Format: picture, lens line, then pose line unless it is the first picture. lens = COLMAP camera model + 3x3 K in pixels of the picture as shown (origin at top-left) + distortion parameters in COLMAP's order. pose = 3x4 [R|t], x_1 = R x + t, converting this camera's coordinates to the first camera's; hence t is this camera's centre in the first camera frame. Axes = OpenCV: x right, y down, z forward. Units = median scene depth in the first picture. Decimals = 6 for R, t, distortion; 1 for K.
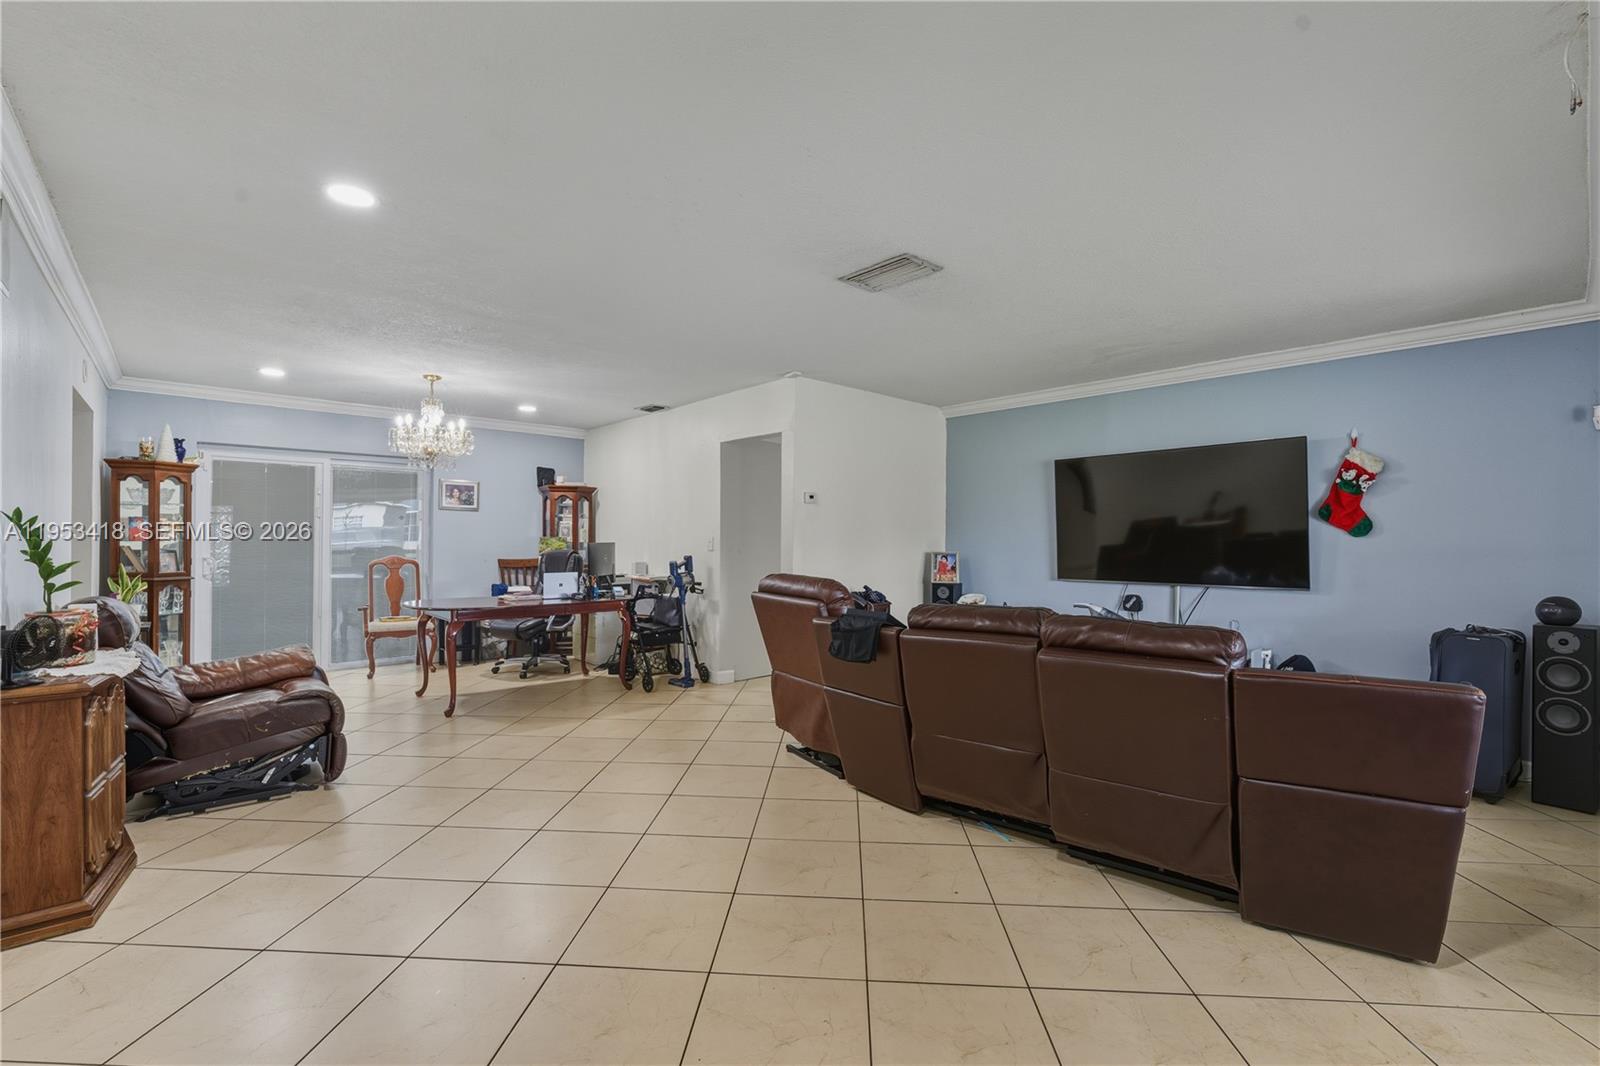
lens RADIAL K [[698.5, 0, 800.7], [0, 698.5, 546.0], [0, 0, 1]] dist [-0.014908, 0.000008]
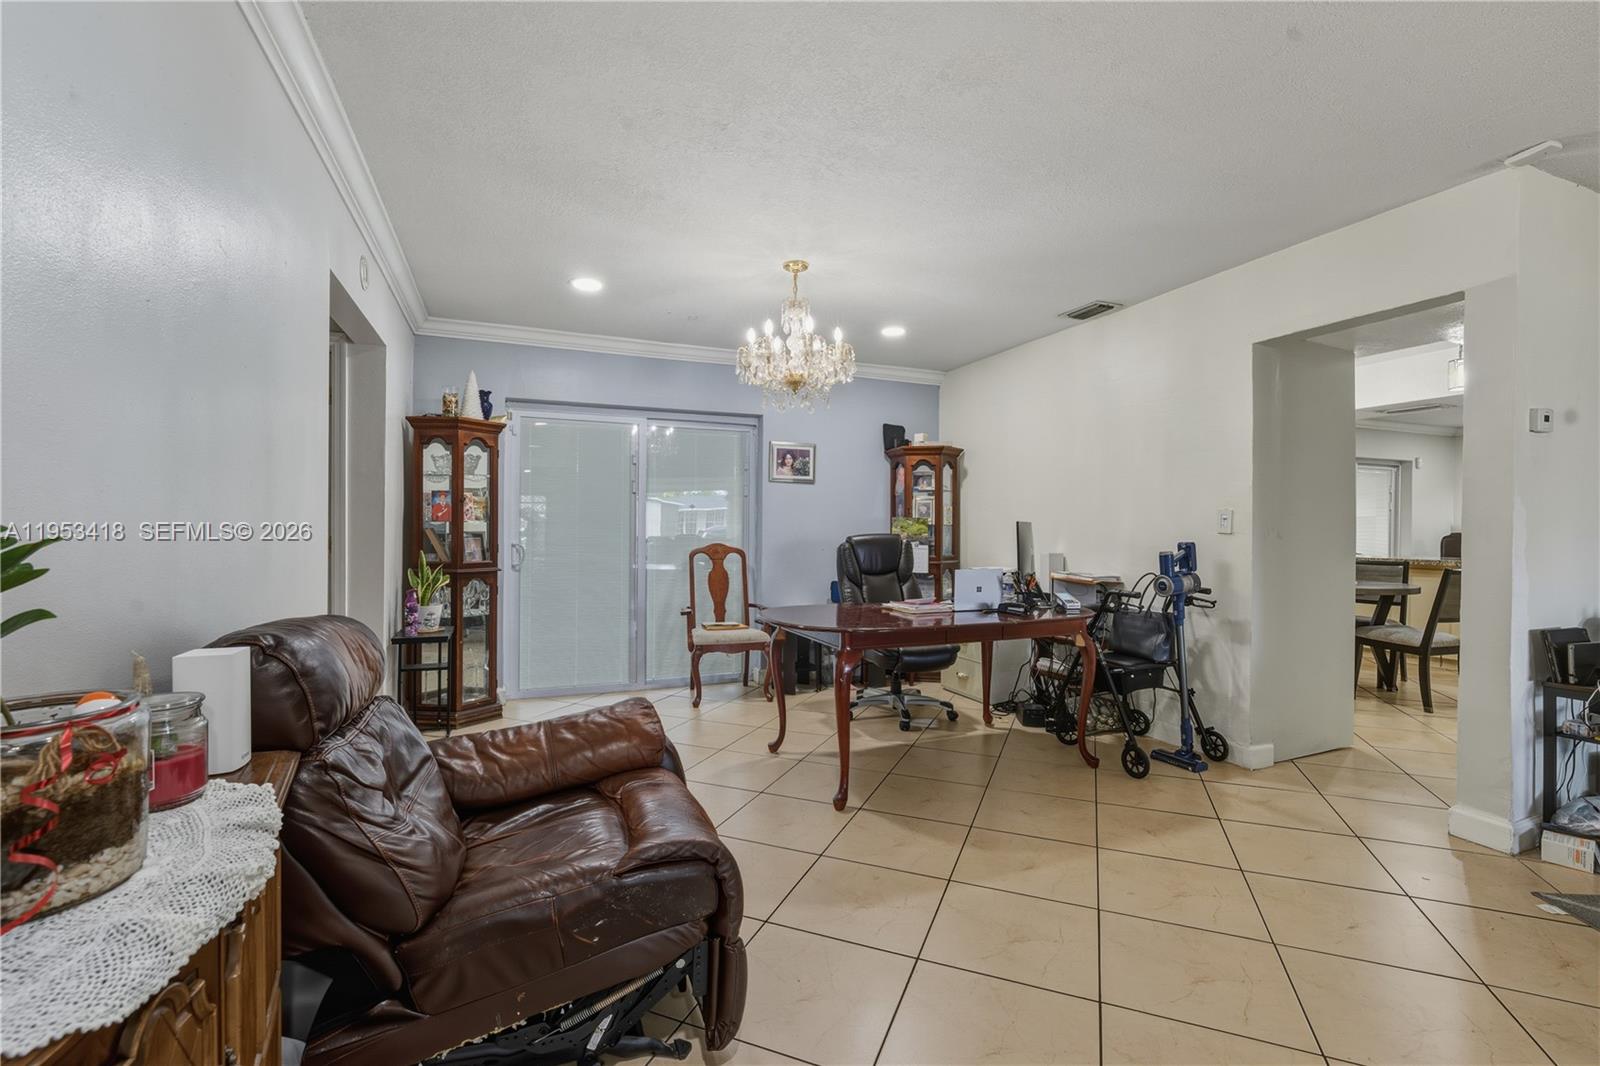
lens RADIAL K [[721.6, 0, 800.0], [0, 721.6, 533.0], [0, 0, 1]] dist [-0.031521, -0.000127]
pose [[0.939308, -0.002601, -0.343066, -0.286469], [0.000902, 0.999987, -0.005111, 0.009690], [0.343075, 0.004491, 0.939297, 0.358293]]
